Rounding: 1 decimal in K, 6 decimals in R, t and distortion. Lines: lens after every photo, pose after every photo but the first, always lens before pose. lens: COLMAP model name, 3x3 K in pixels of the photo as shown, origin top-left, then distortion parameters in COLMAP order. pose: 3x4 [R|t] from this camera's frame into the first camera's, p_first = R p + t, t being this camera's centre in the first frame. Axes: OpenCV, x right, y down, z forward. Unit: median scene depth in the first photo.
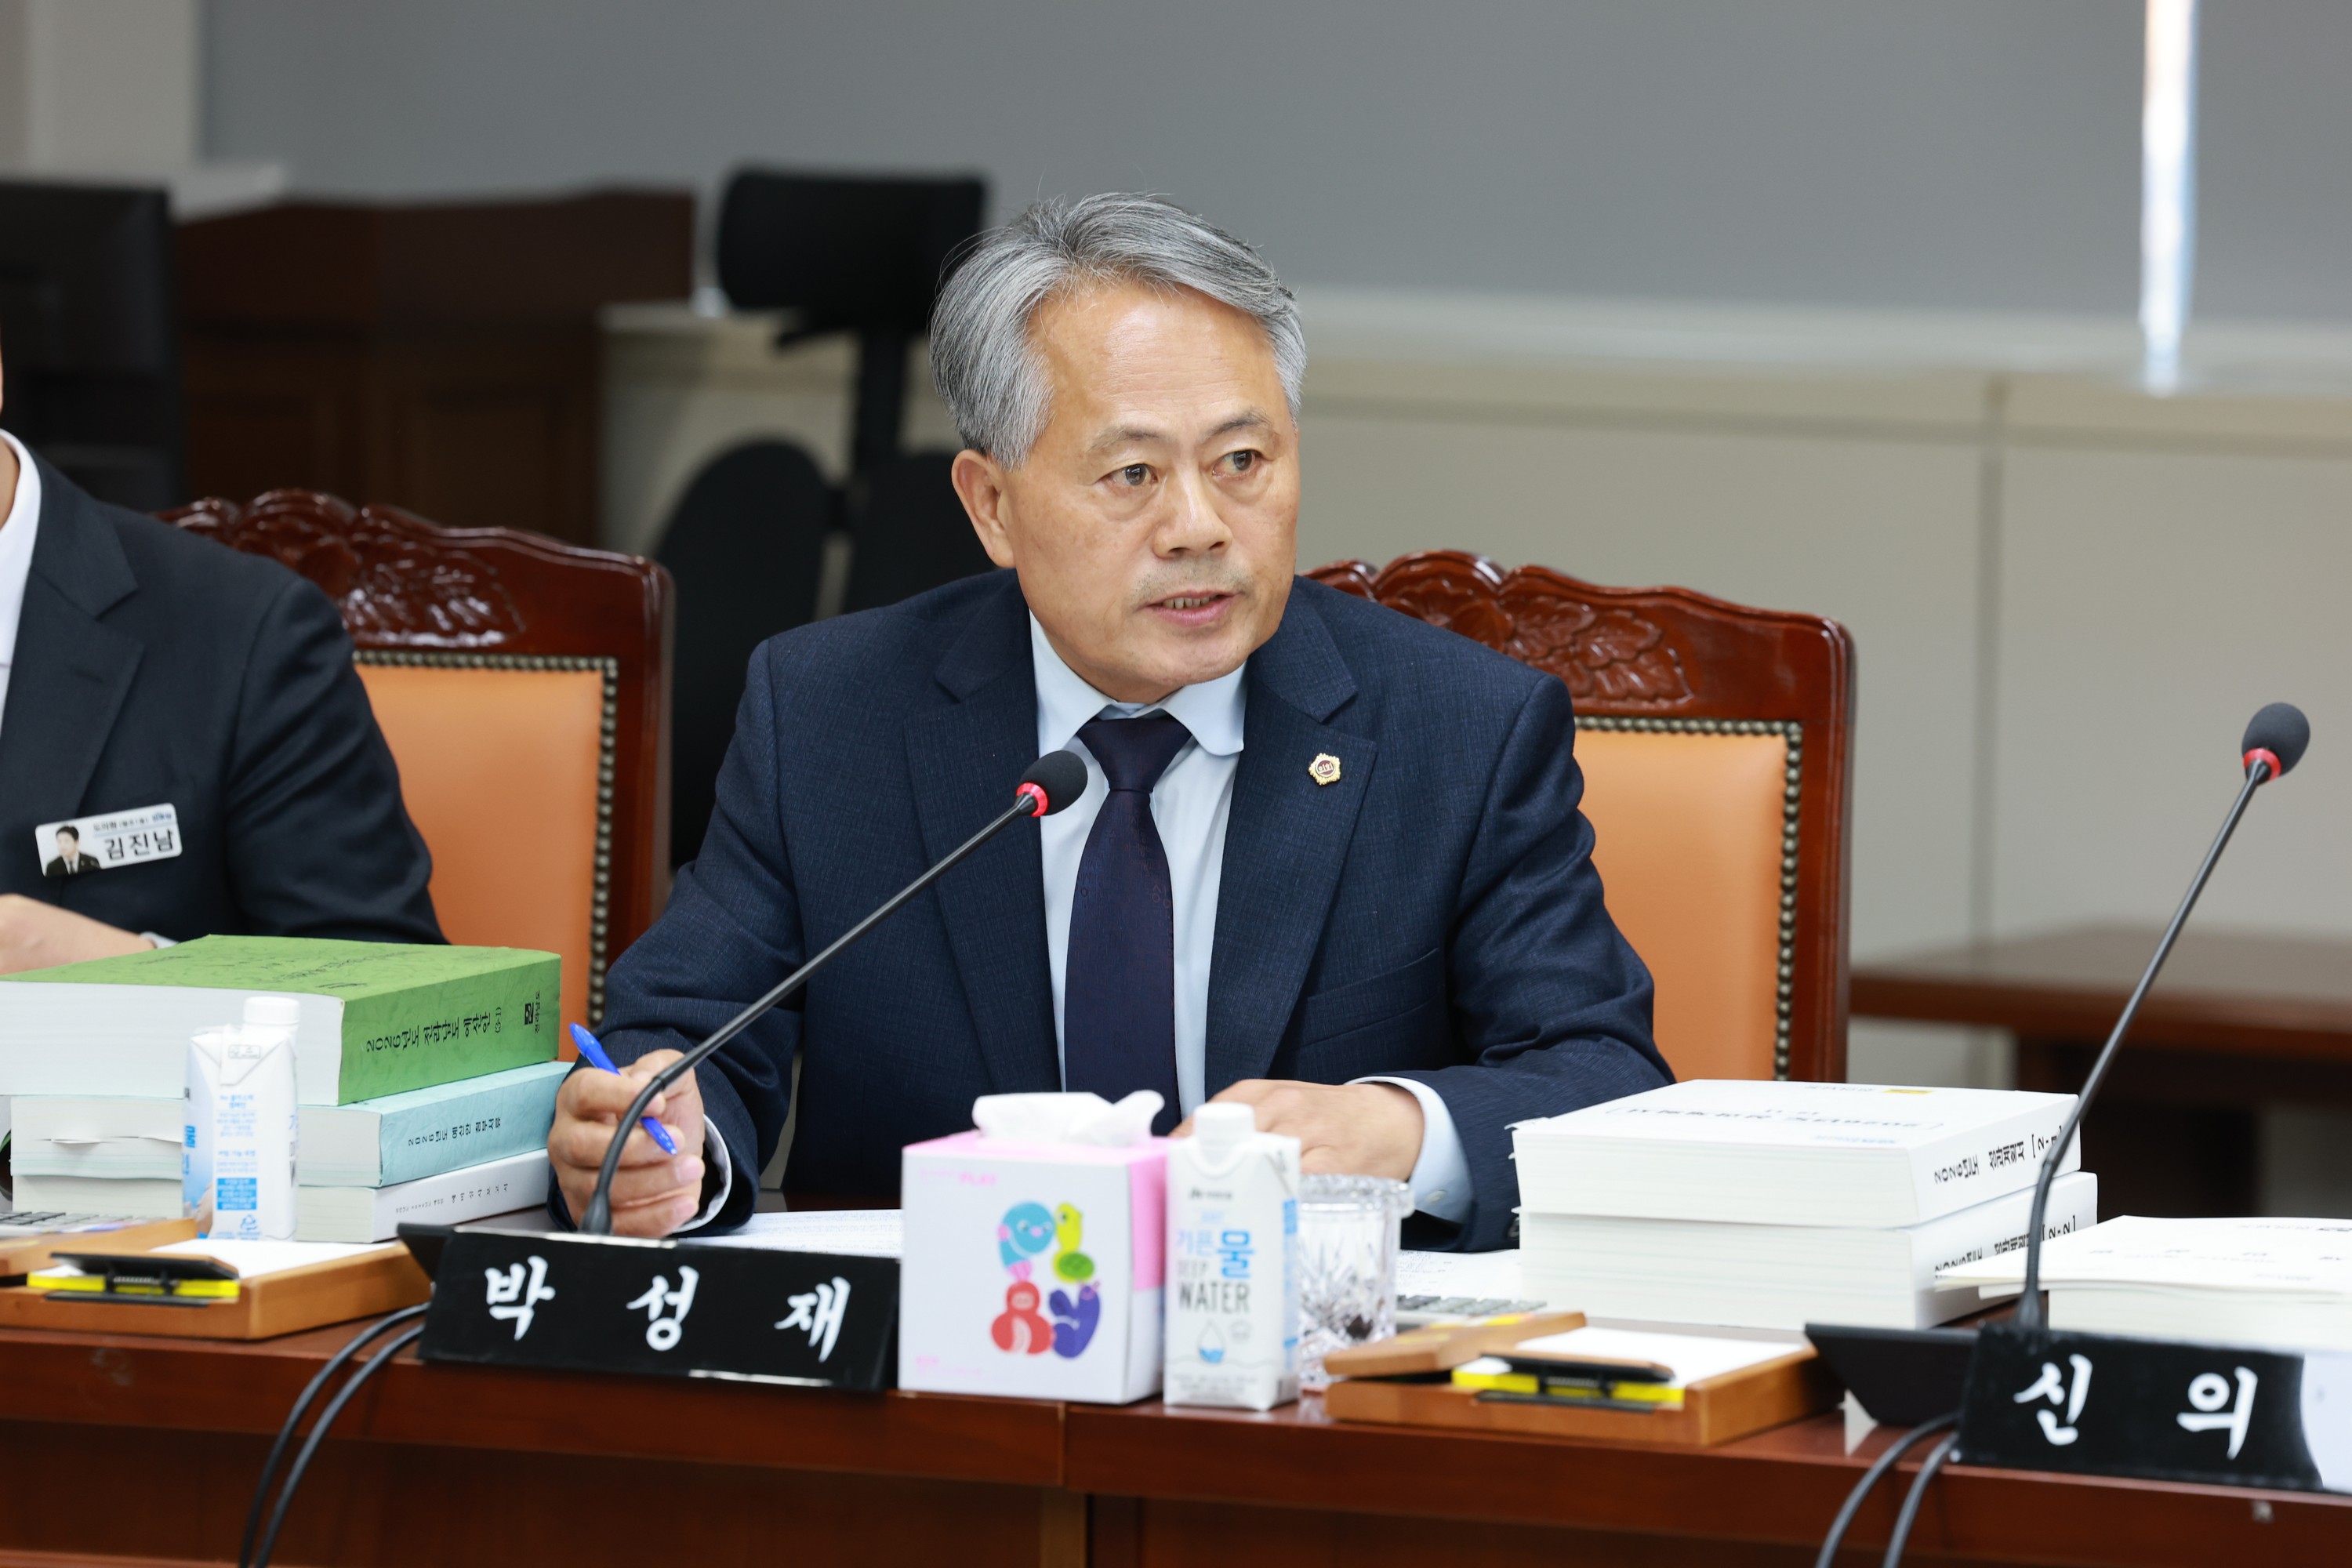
lens RADIAL K [[12181.5, 0, 1187.3], [0, 12181.5, 794.3], [0, 0, 1]] dist [1.339626, 0.000000]
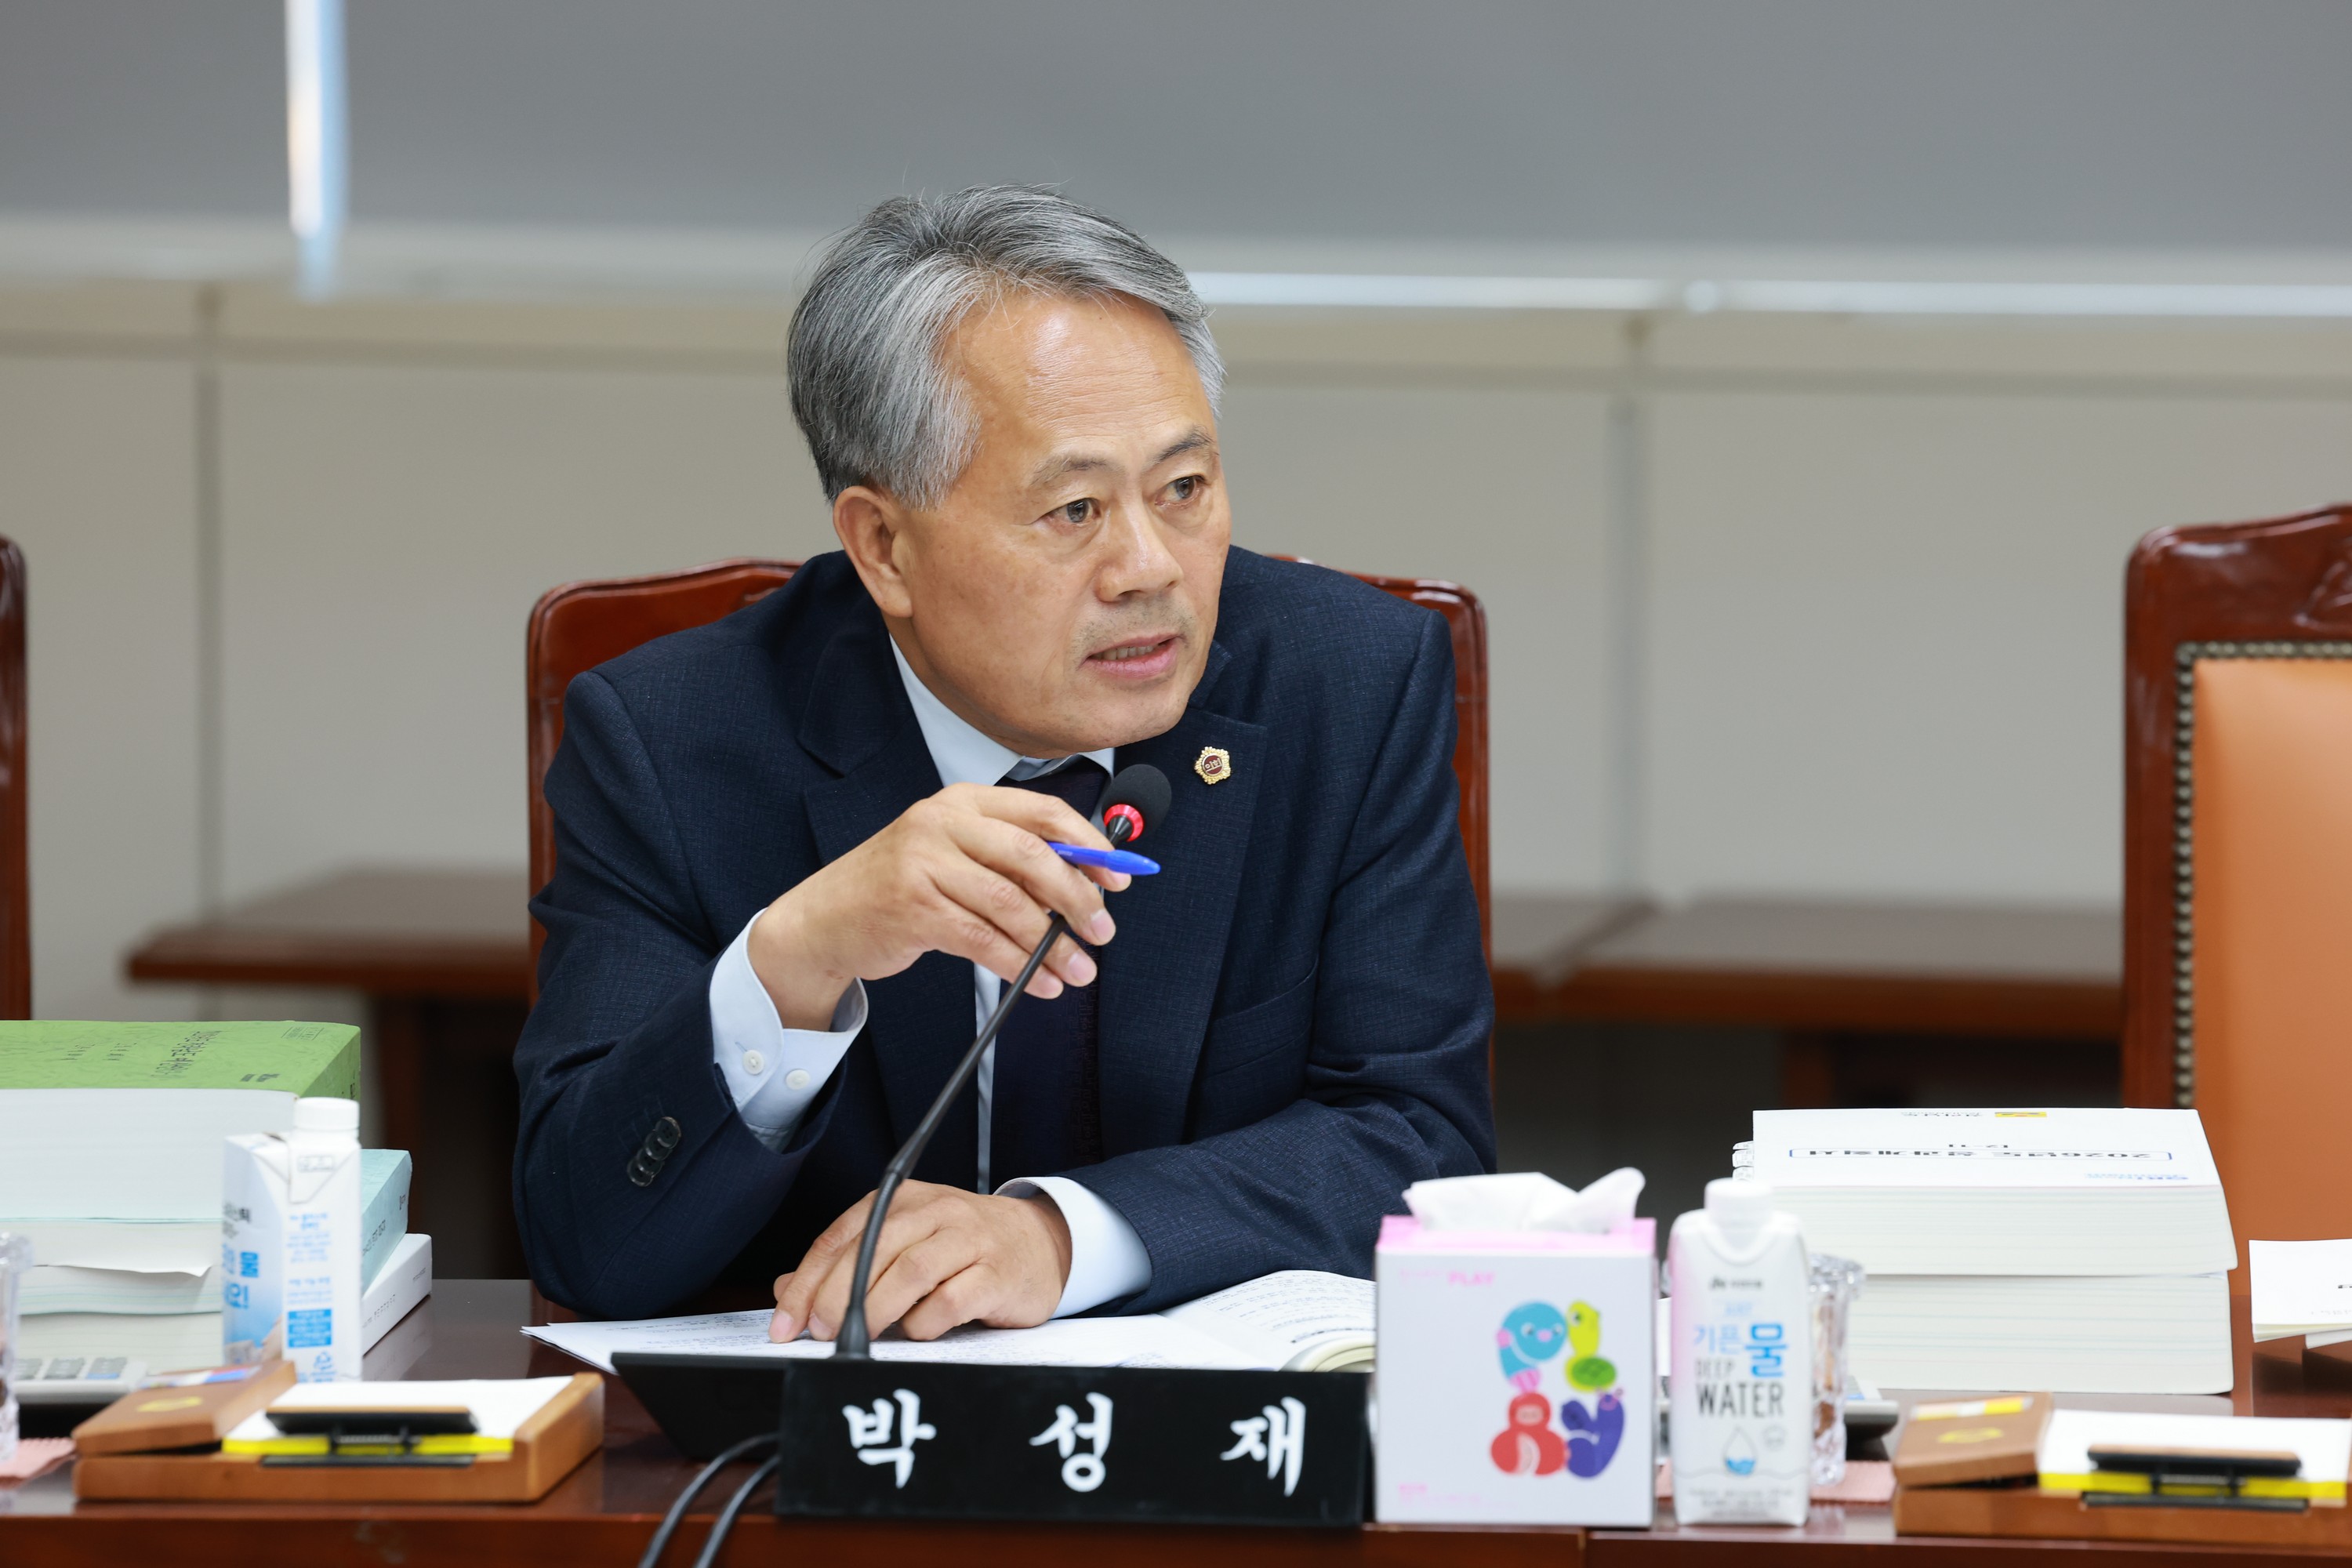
lens RADIAL K [[12181.5, 0, 1176.0], [0, 12181.5, 790.3], [0, 0, 1]] dist [1.339626, 0.000000]
pose [[0.948597, -0.039320, 0.314034, -0.309112], [0.035592, 0.999211, 0.017598, -0.019500], [-0.314478, -0.005516, 0.949249, 0.173646]]
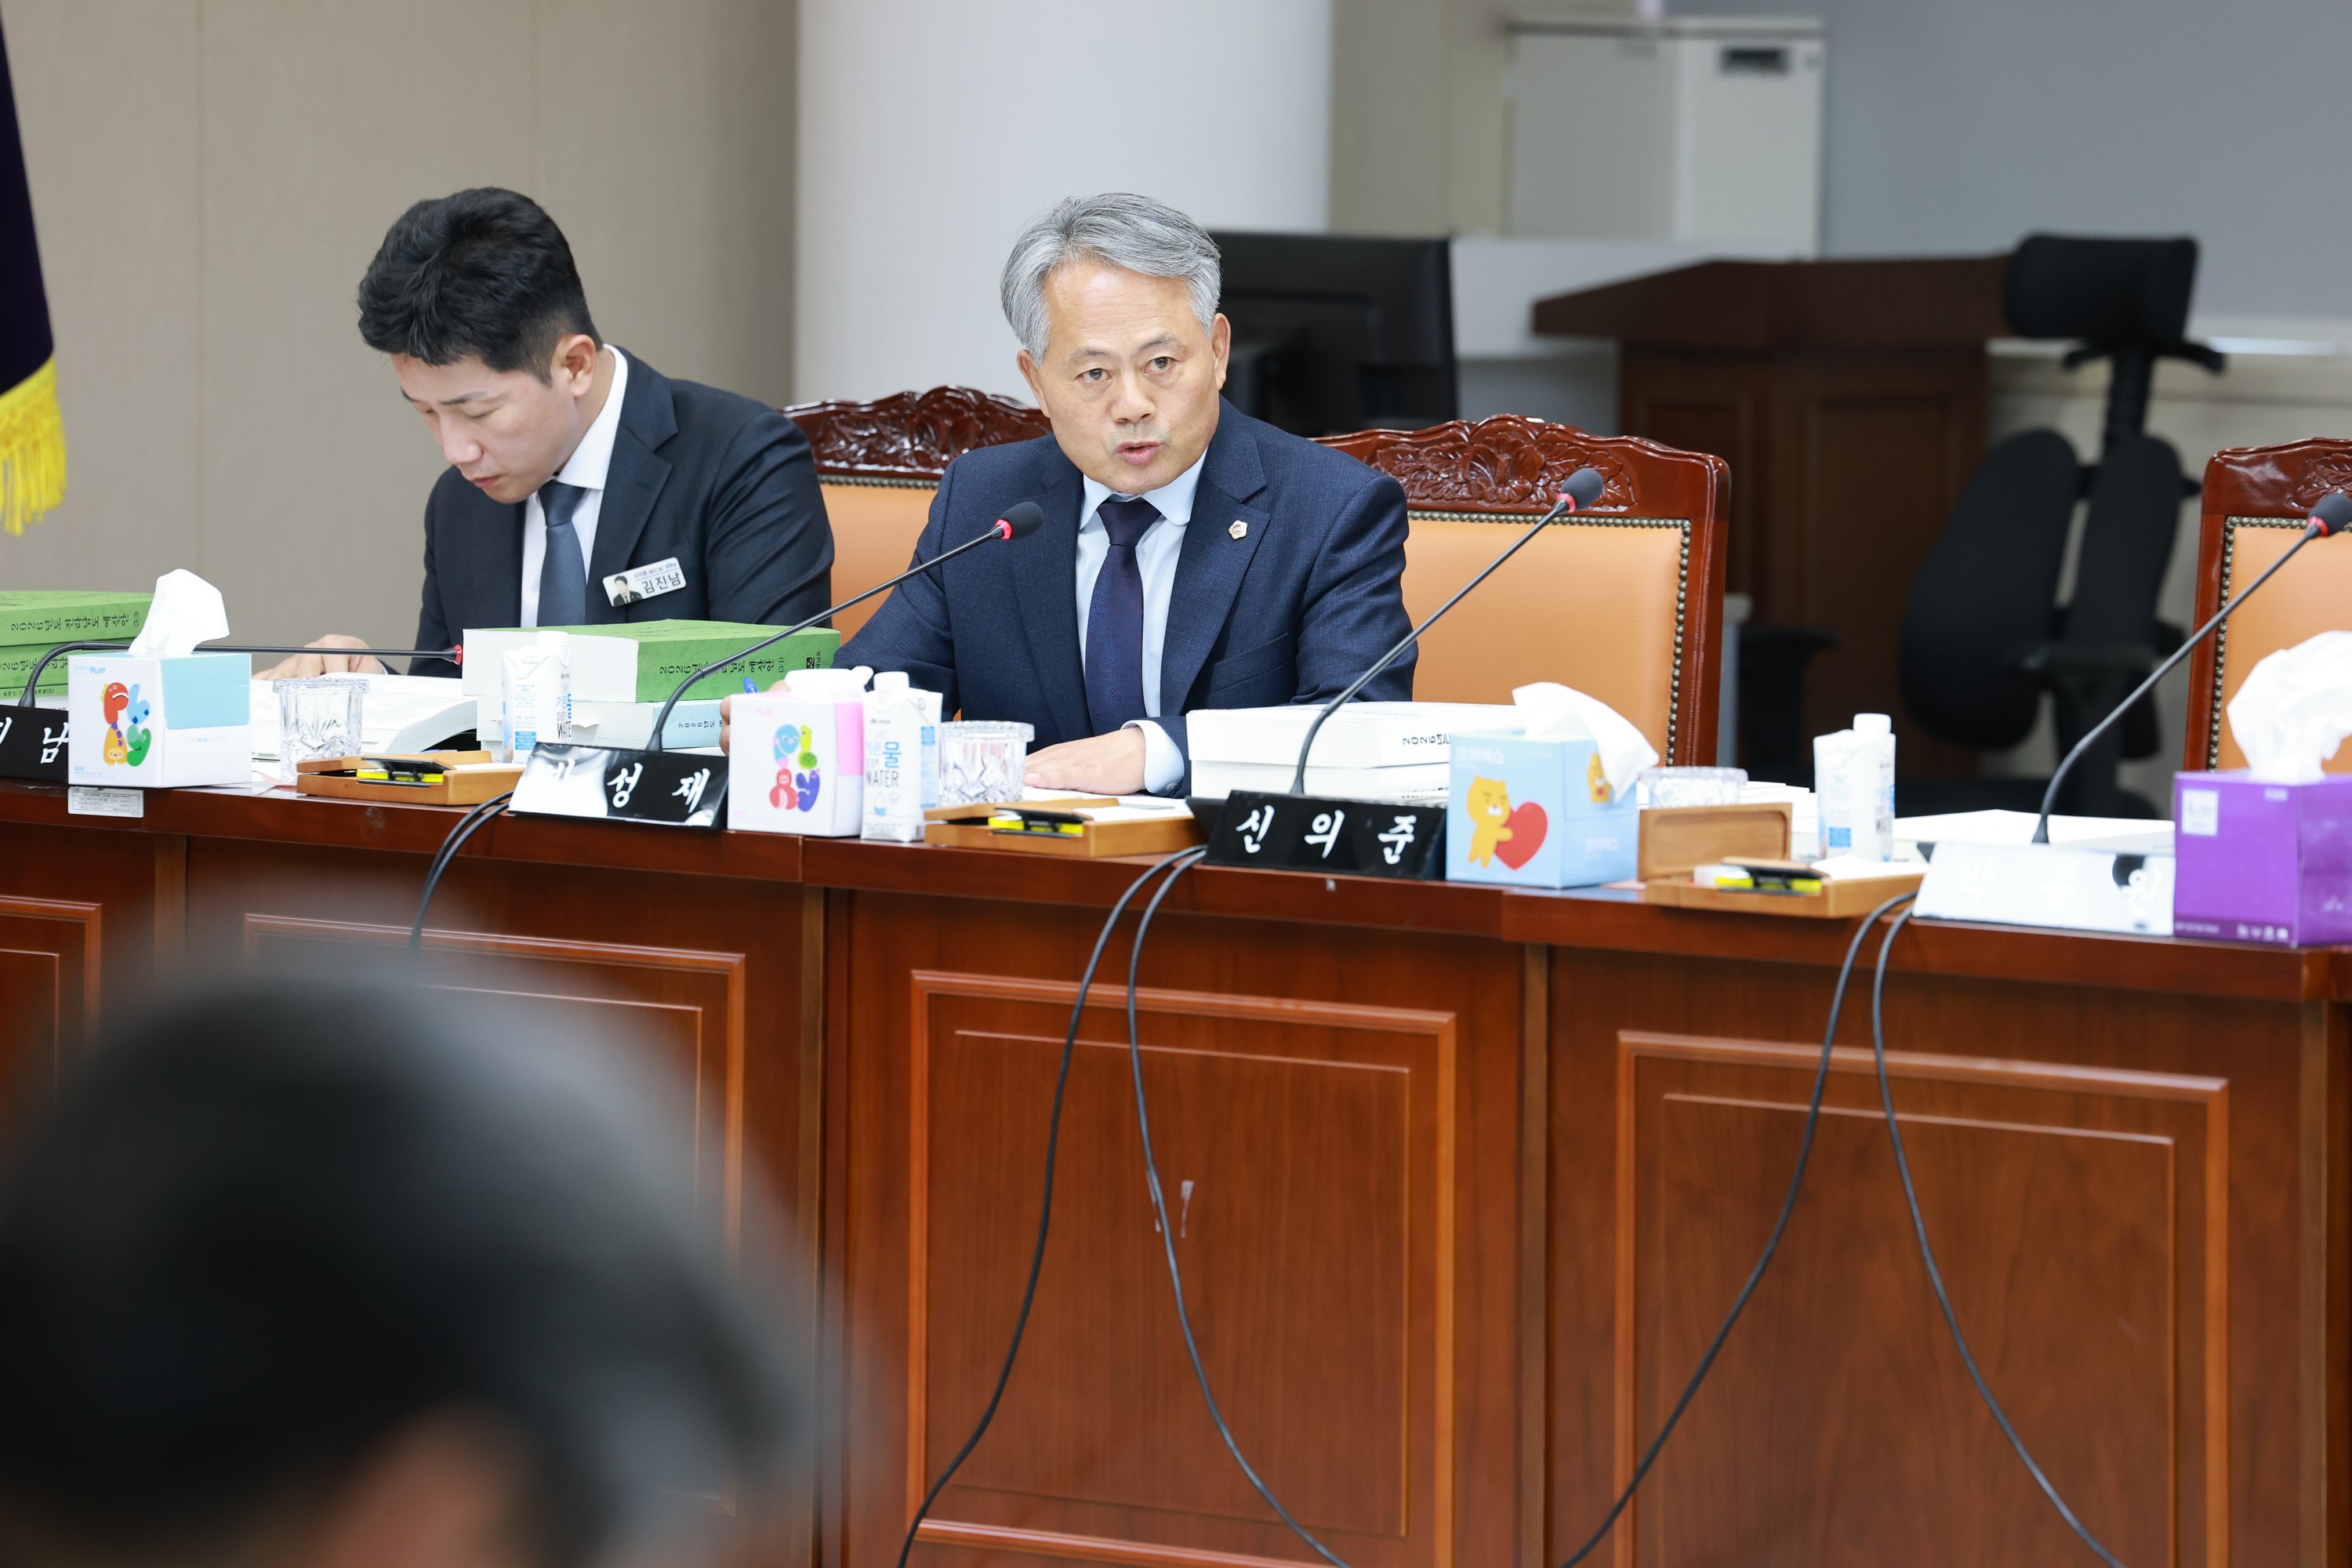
lens RADIAL K [[12181.5, 0, 1166.2], [0, 12181.5, 770.5], [0, 0, 1]] dist [1.339626, 0.000000]
pose [[0.953155, 0.017781, -0.301959, 0.578714], [-0.023752, 0.999588, -0.016115, 0.067259], [0.301548, 0.022533, 0.953185, -0.691500]]
